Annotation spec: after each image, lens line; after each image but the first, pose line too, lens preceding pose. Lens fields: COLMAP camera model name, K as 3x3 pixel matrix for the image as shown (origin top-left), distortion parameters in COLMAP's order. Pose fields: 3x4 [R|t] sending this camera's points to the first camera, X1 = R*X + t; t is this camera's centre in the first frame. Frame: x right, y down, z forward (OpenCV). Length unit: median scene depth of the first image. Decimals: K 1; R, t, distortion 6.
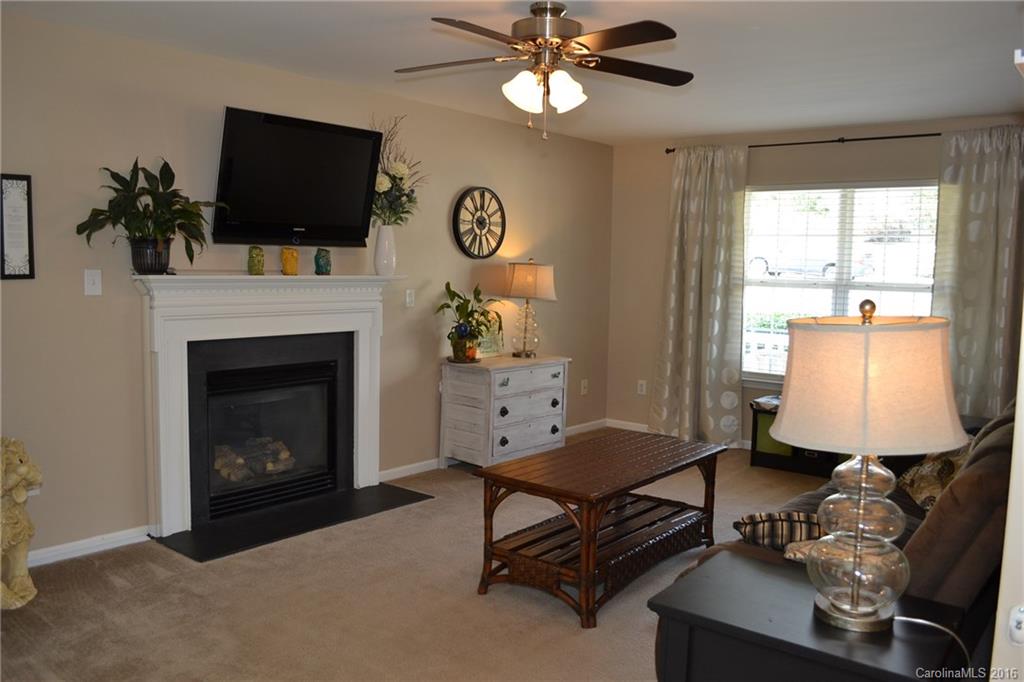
lens RADIAL K [[828.1, 0, 512.0], [0, 828.1, 341.0], [0, 0, 1]] dist [-0.066965, 0.000539]
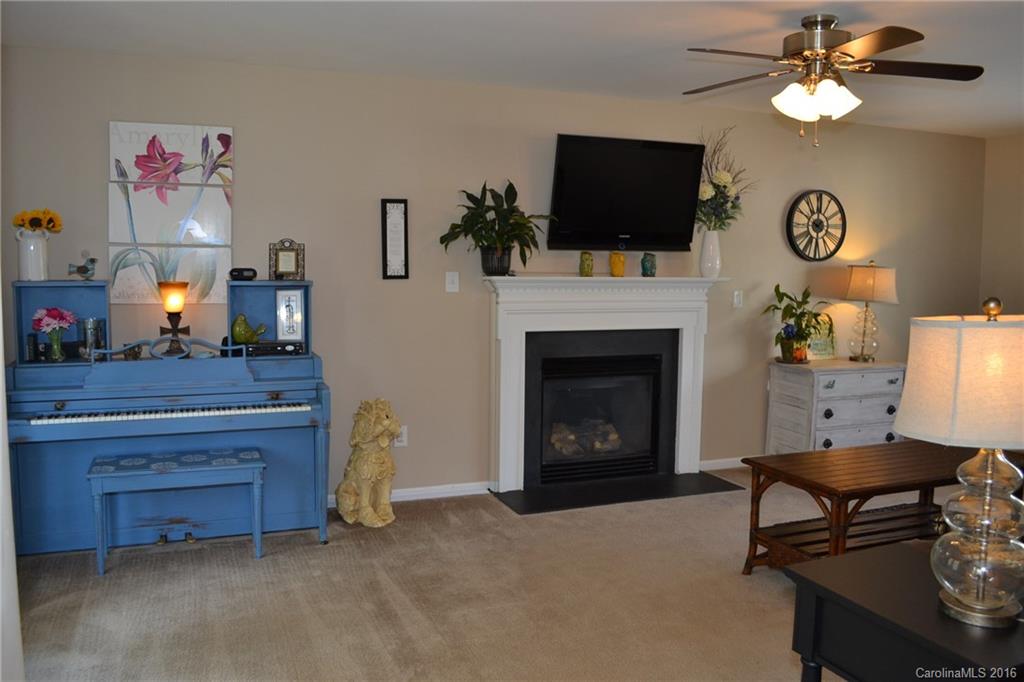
lens RADIAL K [[828.1, 0, 512.0], [0, 828.1, 341.0], [0, 0, 1]] dist [-0.066965, 0.000539]
pose [[0.876196, 0.034932, -0.480687, 0.159924], [-0.037035, 0.999301, 0.005111, 0.008020], [0.480530, 0.013324, 0.876877, -0.067271]]
